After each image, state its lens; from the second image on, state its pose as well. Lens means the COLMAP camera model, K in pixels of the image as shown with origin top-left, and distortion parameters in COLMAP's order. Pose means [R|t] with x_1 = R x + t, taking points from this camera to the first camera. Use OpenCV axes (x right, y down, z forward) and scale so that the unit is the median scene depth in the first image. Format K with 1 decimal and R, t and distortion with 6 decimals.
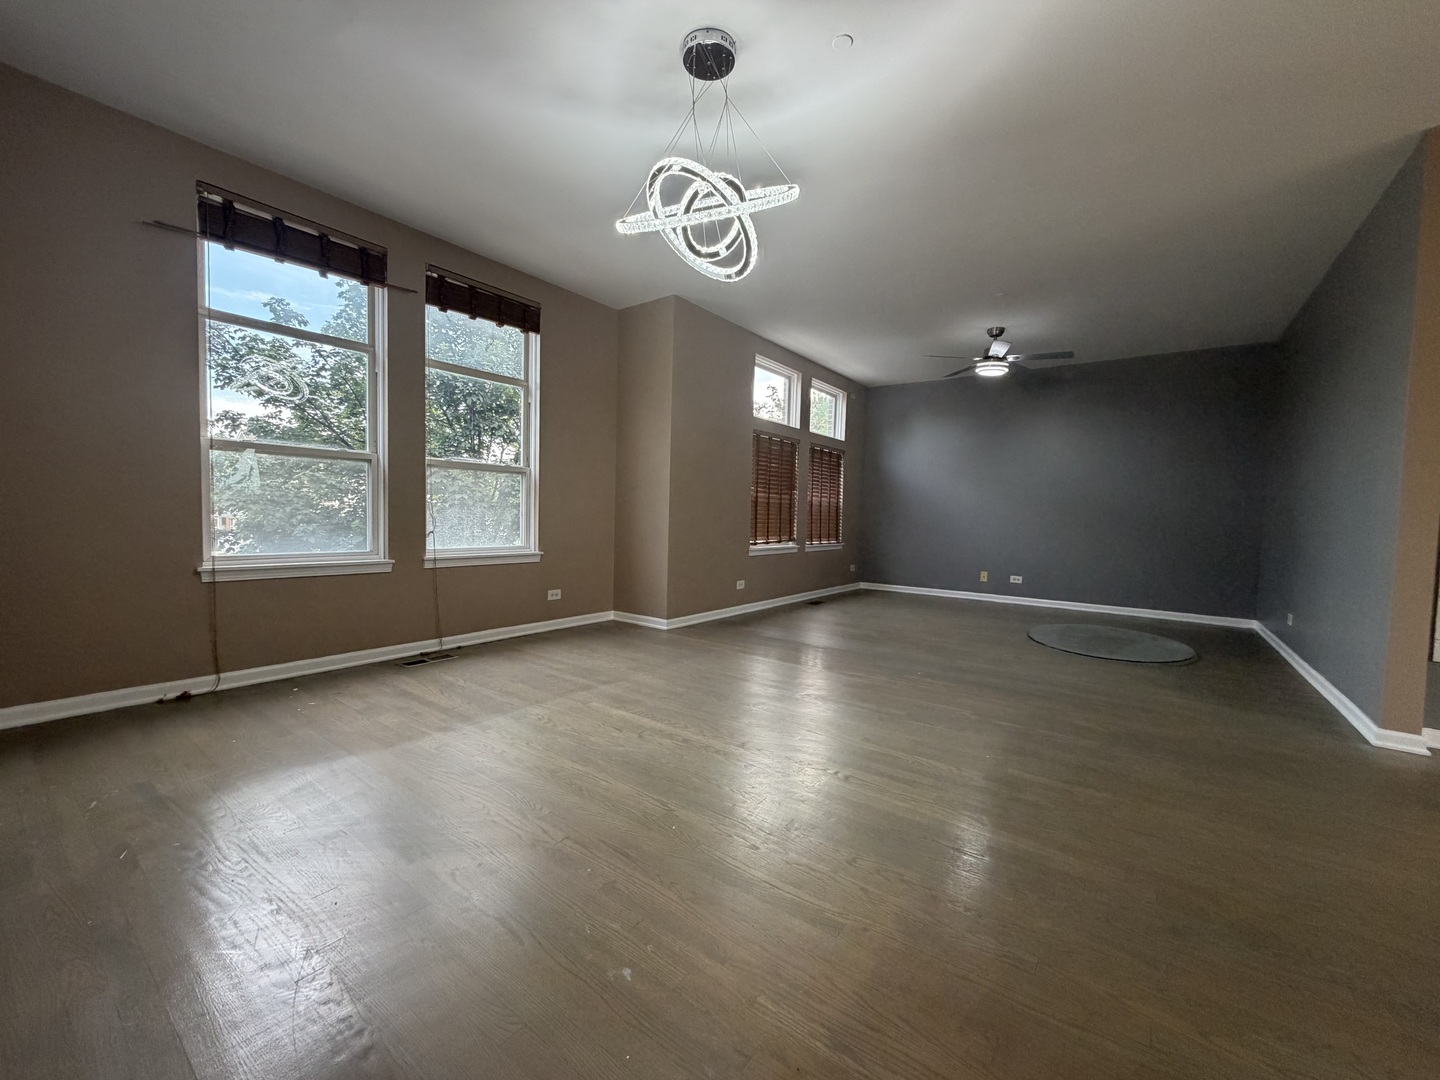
lens RADIAL K [[574.1, 0, 712.5], [0, 574.1, 541.0], [0, 0, 1]] dist [-0.000073, 0.000002]
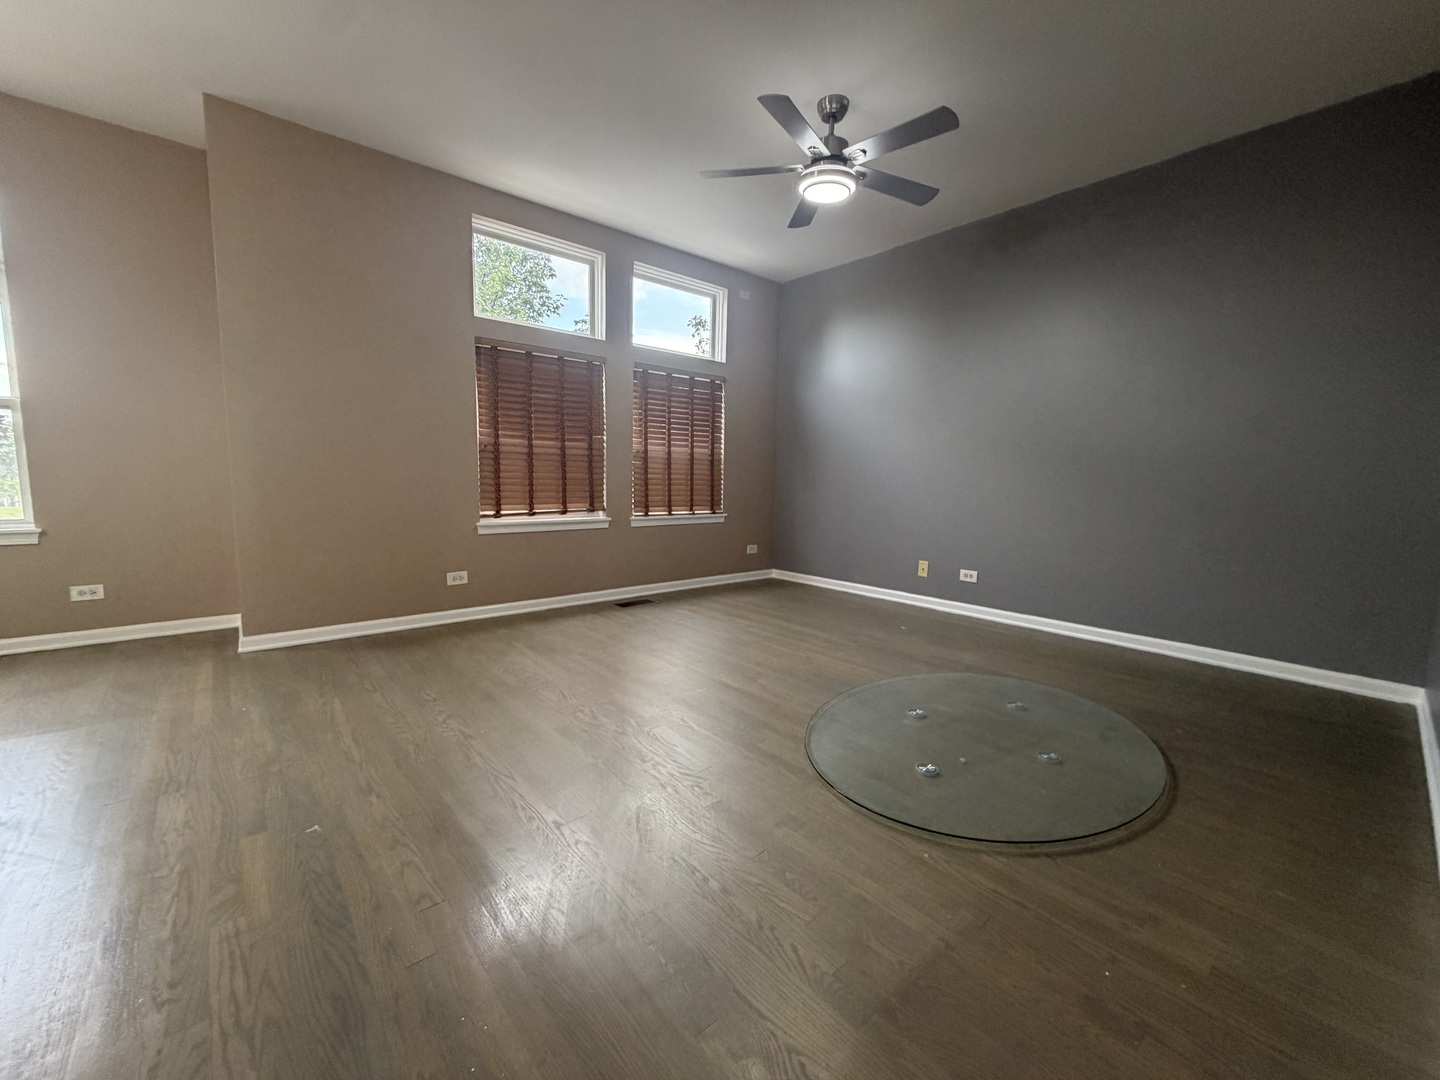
lens RADIAL K [[574.1, 0, 712.5], [0, 574.1, 541.0], [0, 0, 1]] dist [-0.000073, 0.000002]
pose [[0.976968, 0.015647, -0.212812, 0.437508], [-0.002990, 0.998214, 0.059667, -0.005727], [0.213365, -0.057657, 0.975270, 0.390361]]
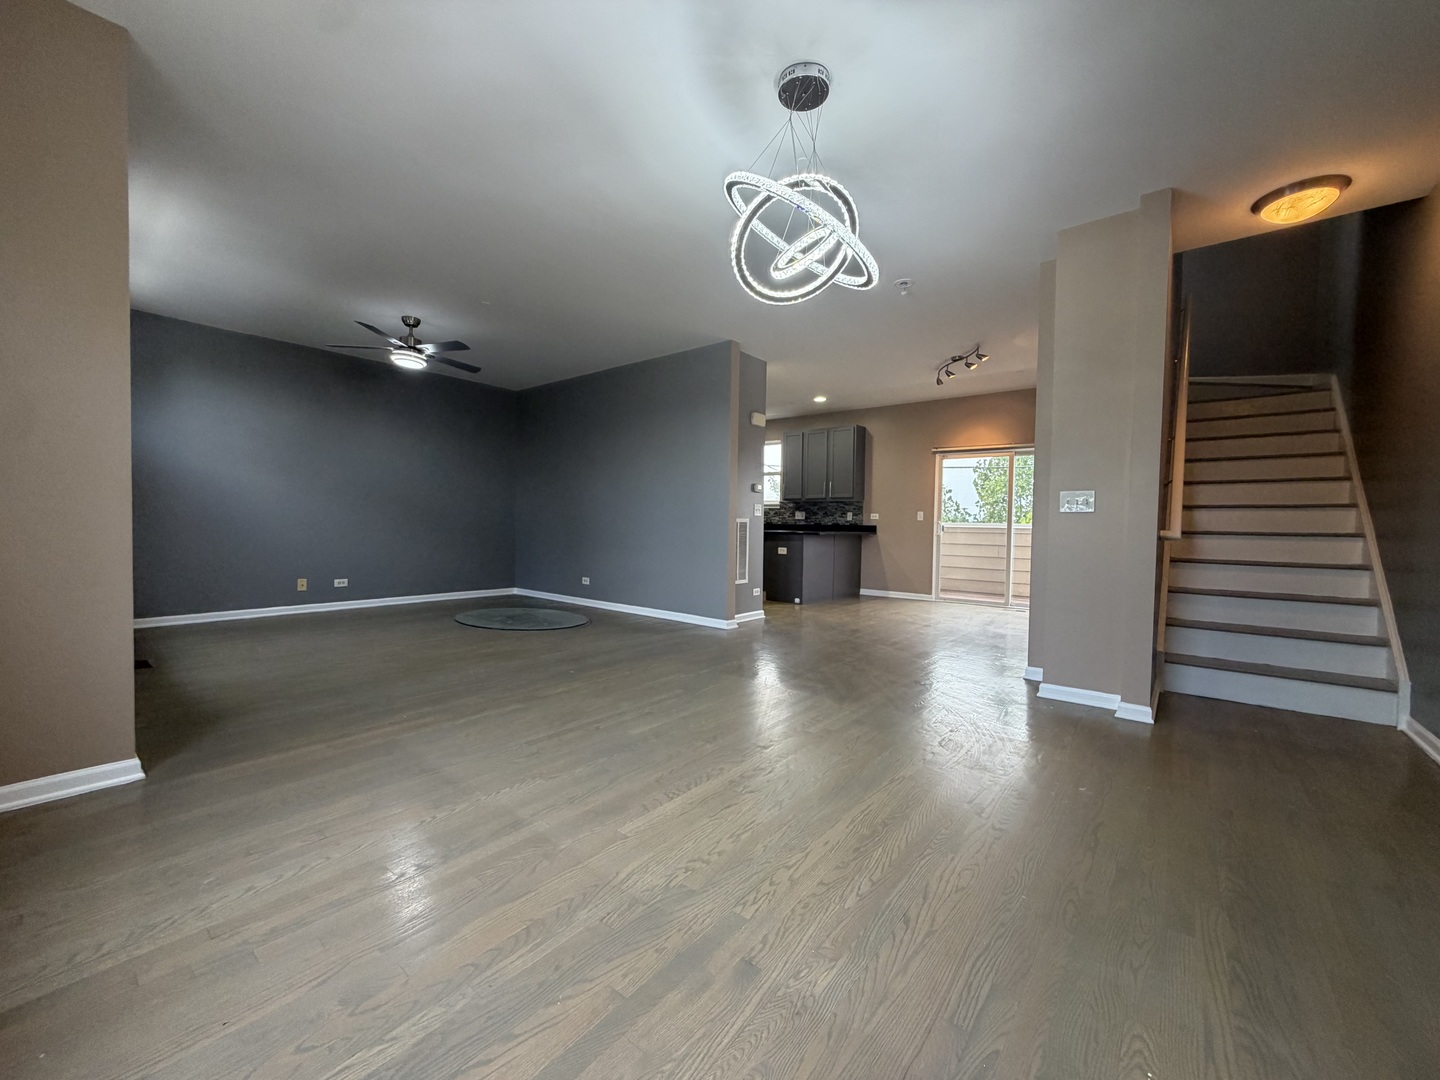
lens RADIAL K [[574.1, 0, 712.5], [0, 574.1, 541.0], [0, 0, 1]] dist [-0.000073, 0.000002]
pose [[0.042803, -0.054789, 0.997580, -0.390876], [0.031437, 0.998075, 0.053467, -0.032635], [-0.998589, 0.029073, 0.044443, 0.410414]]
